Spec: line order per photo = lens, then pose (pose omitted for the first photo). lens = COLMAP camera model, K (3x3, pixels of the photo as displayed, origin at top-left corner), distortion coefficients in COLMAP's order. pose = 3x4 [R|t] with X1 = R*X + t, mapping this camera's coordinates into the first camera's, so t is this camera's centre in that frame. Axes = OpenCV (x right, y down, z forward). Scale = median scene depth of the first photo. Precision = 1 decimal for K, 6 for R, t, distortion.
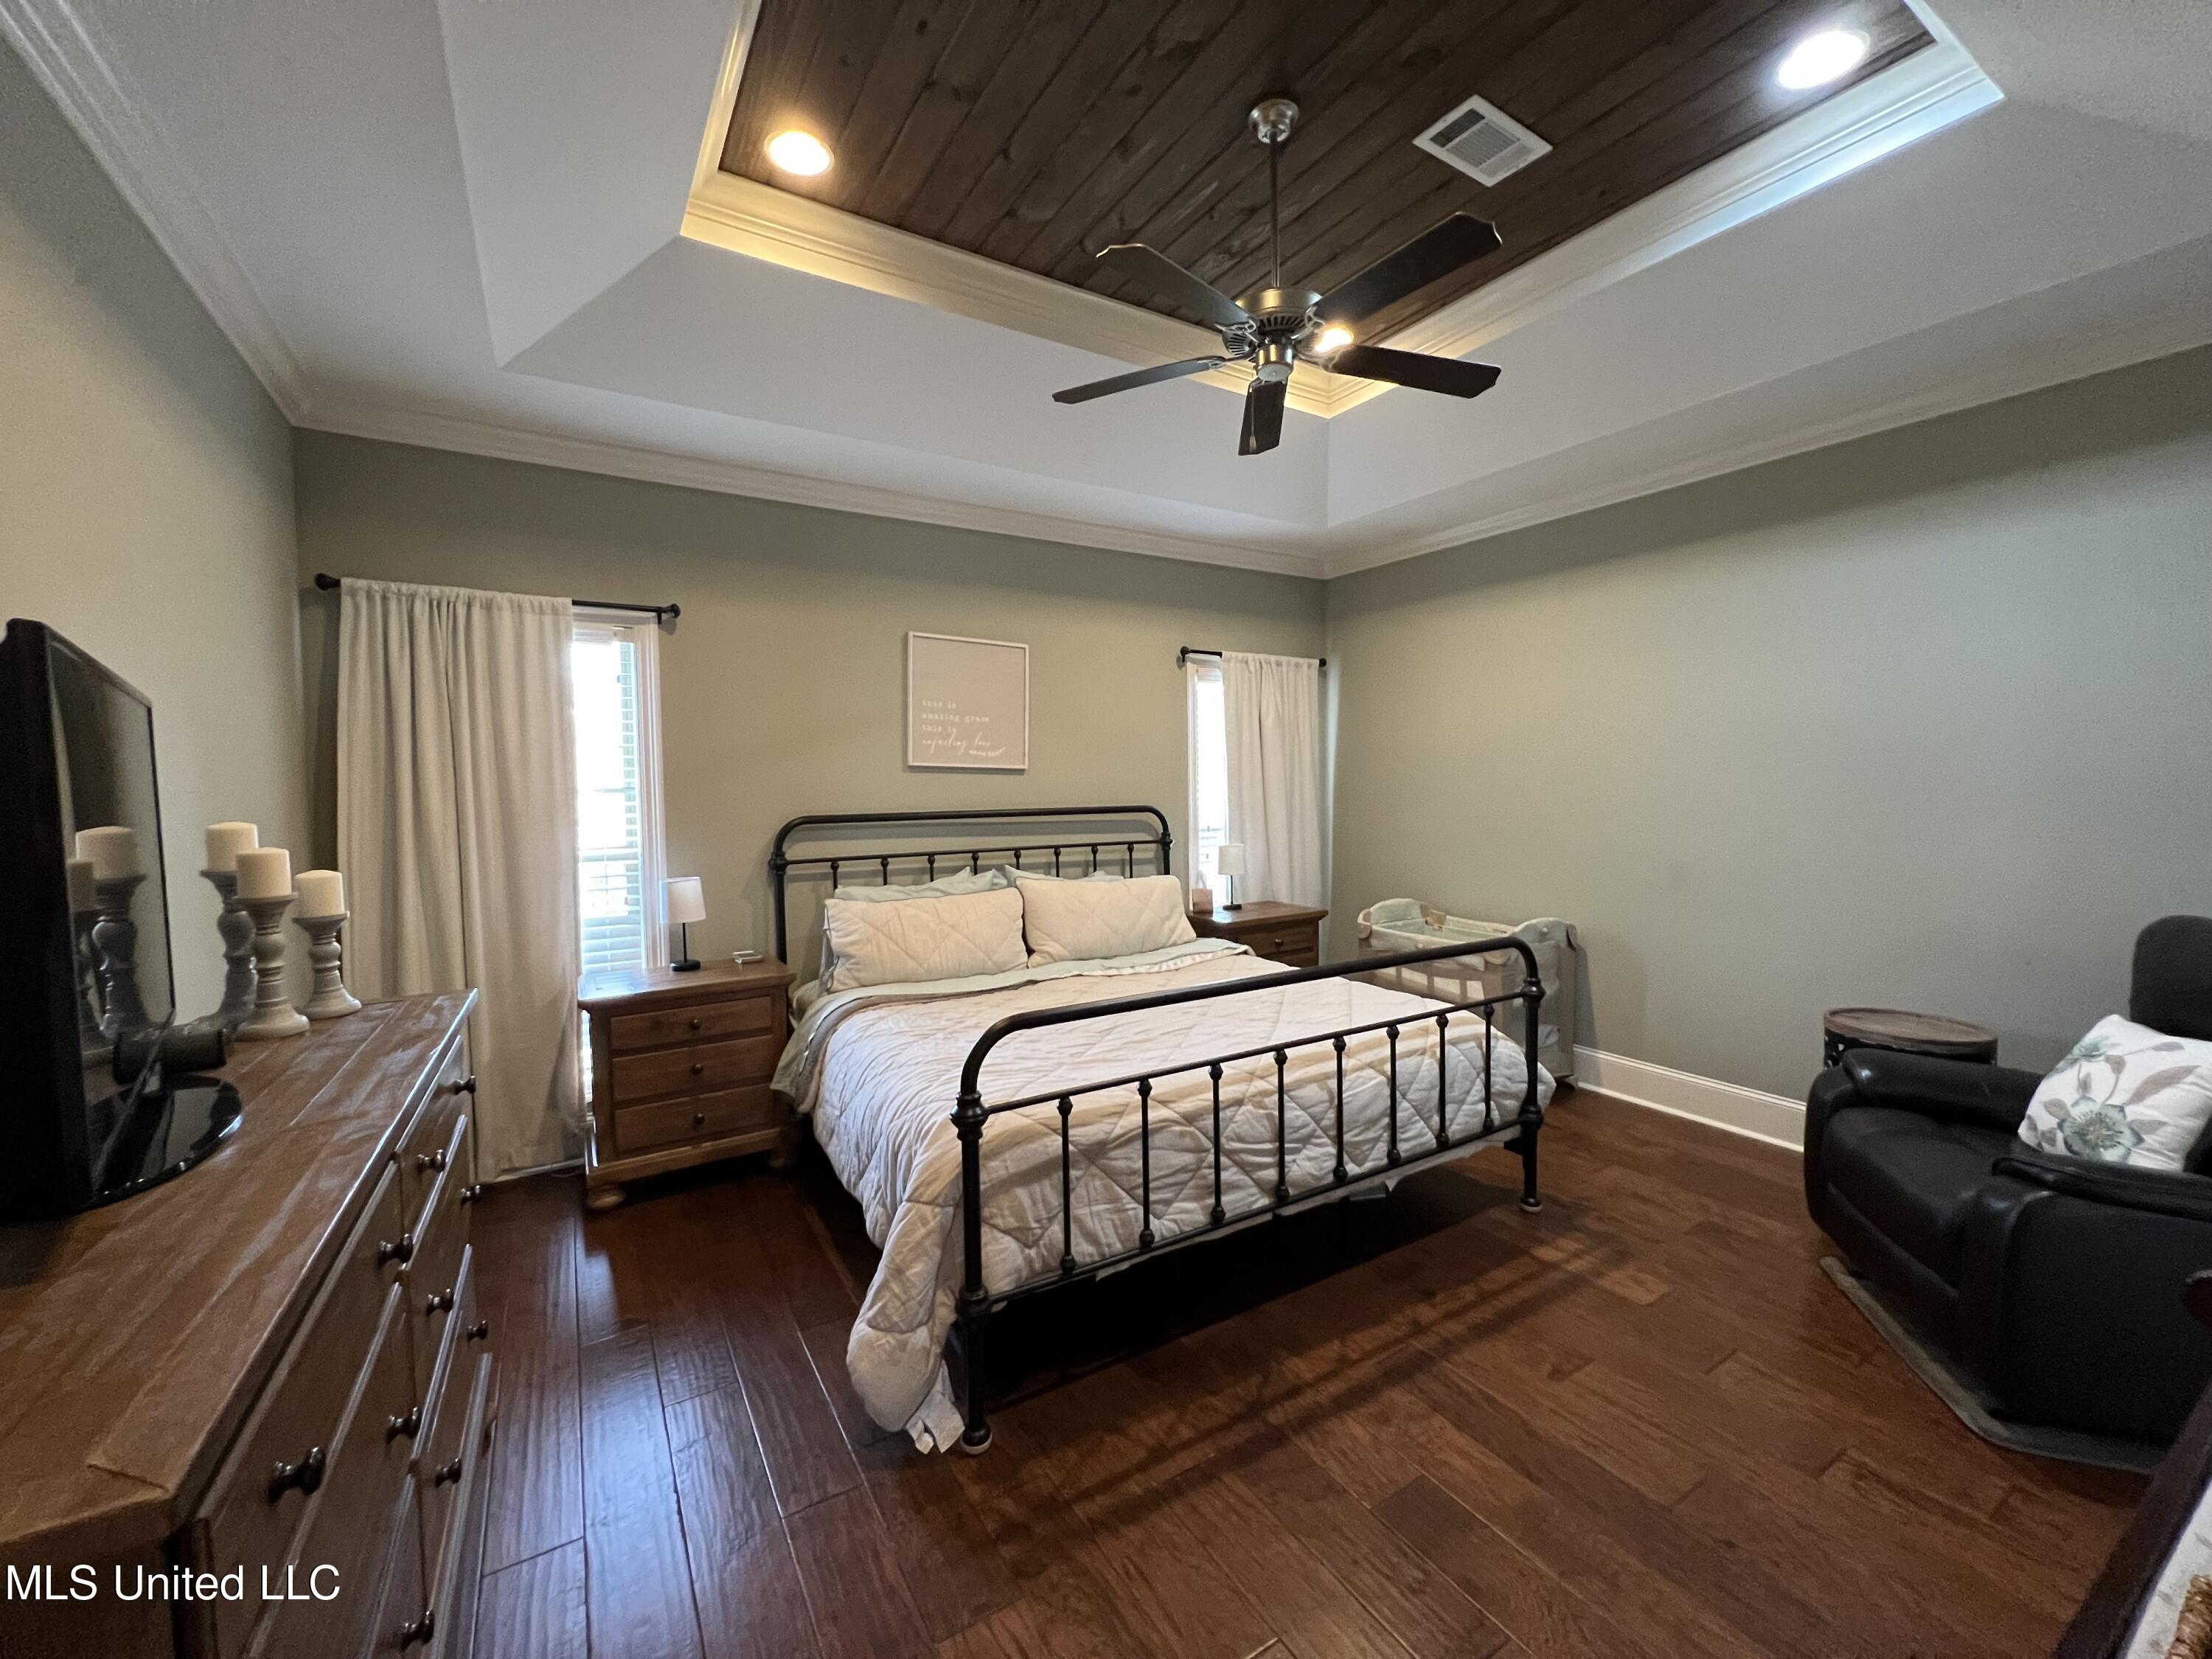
lens RADIAL K [[882.7, 0, 1104.9], [0, 882.7, 832.3], [0, 0, 1]] dist [0.000189, -0.000038]
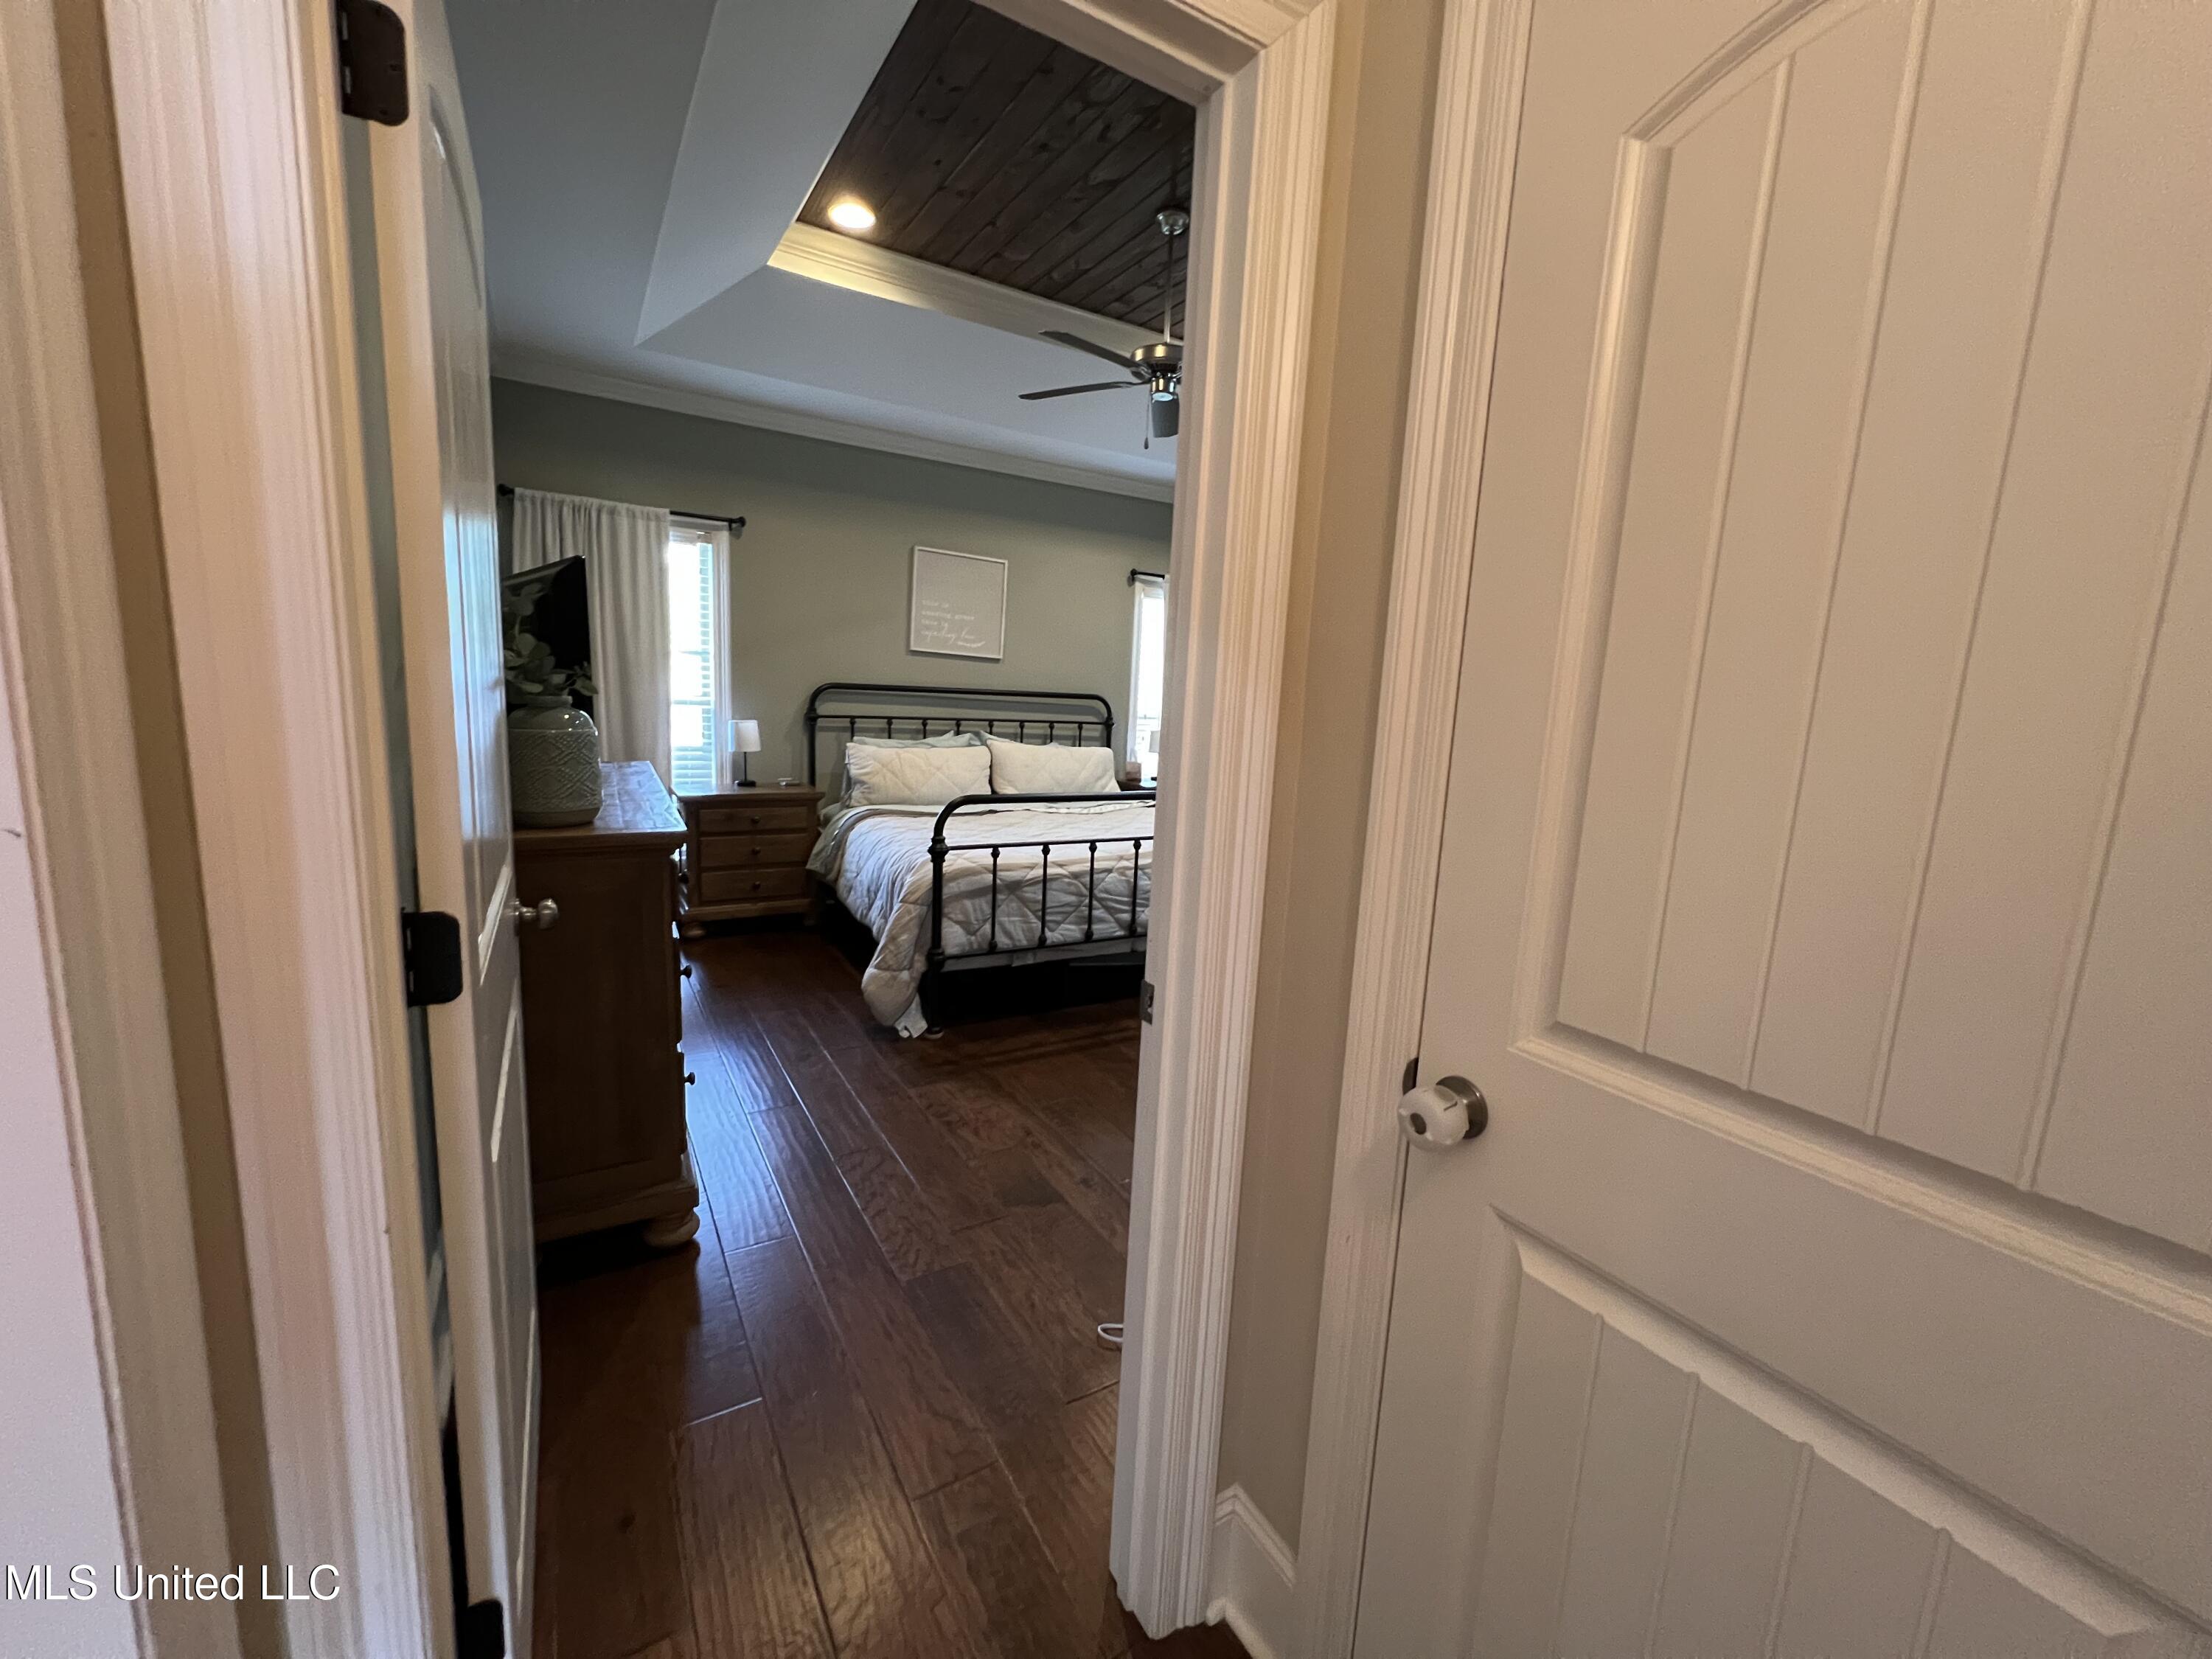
lens RADIAL K [[882.7, 0, 1104.7], [0, 882.7, 828.6], [0, 0, 1]] dist [0.000189, -0.000038]
pose [[0.998133, 0.060794, 0.005859, 0.099079], [-0.061075, 0.993288, 0.098228, 0.055709], [0.000152, -0.098402, 0.995147, -0.443463]]
